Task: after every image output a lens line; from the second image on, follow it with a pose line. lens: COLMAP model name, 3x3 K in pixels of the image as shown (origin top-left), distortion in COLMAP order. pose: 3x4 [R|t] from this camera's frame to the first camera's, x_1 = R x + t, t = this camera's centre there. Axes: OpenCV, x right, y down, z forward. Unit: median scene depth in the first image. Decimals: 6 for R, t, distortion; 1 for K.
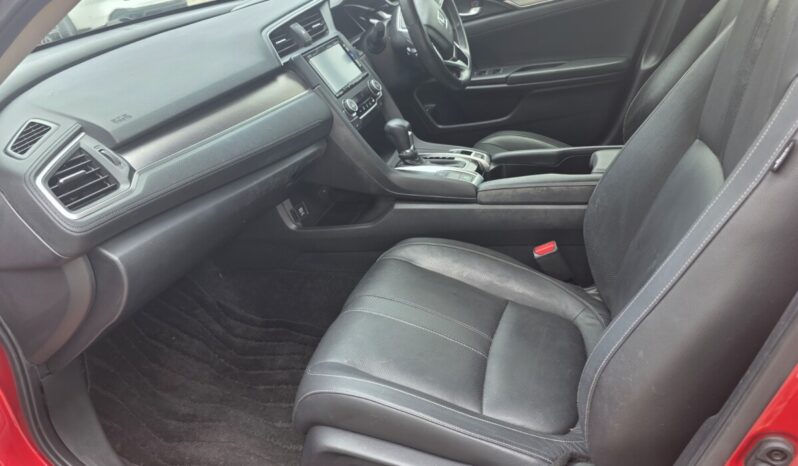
lens RADIAL K [[575.4, 0, 388.4], [0, 575.4, 251.1], [0, 0, 1]] dist [0.047147, -0.054063]
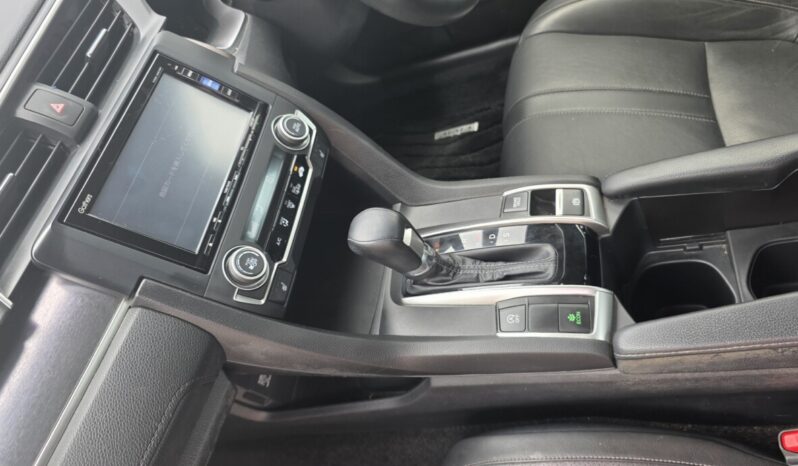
lens RADIAL K [[575.4, 0, 404.4], [0, 575.4, 213.3], [0, 0, 1]] dist [0.047147, -0.054063]
pose [[0.937397, -0.320583, -0.136063, 0.097491], [0.347744, 0.882910, 0.315505, -0.355122], [0.018986, -0.343069, 0.939118, 0.612134]]
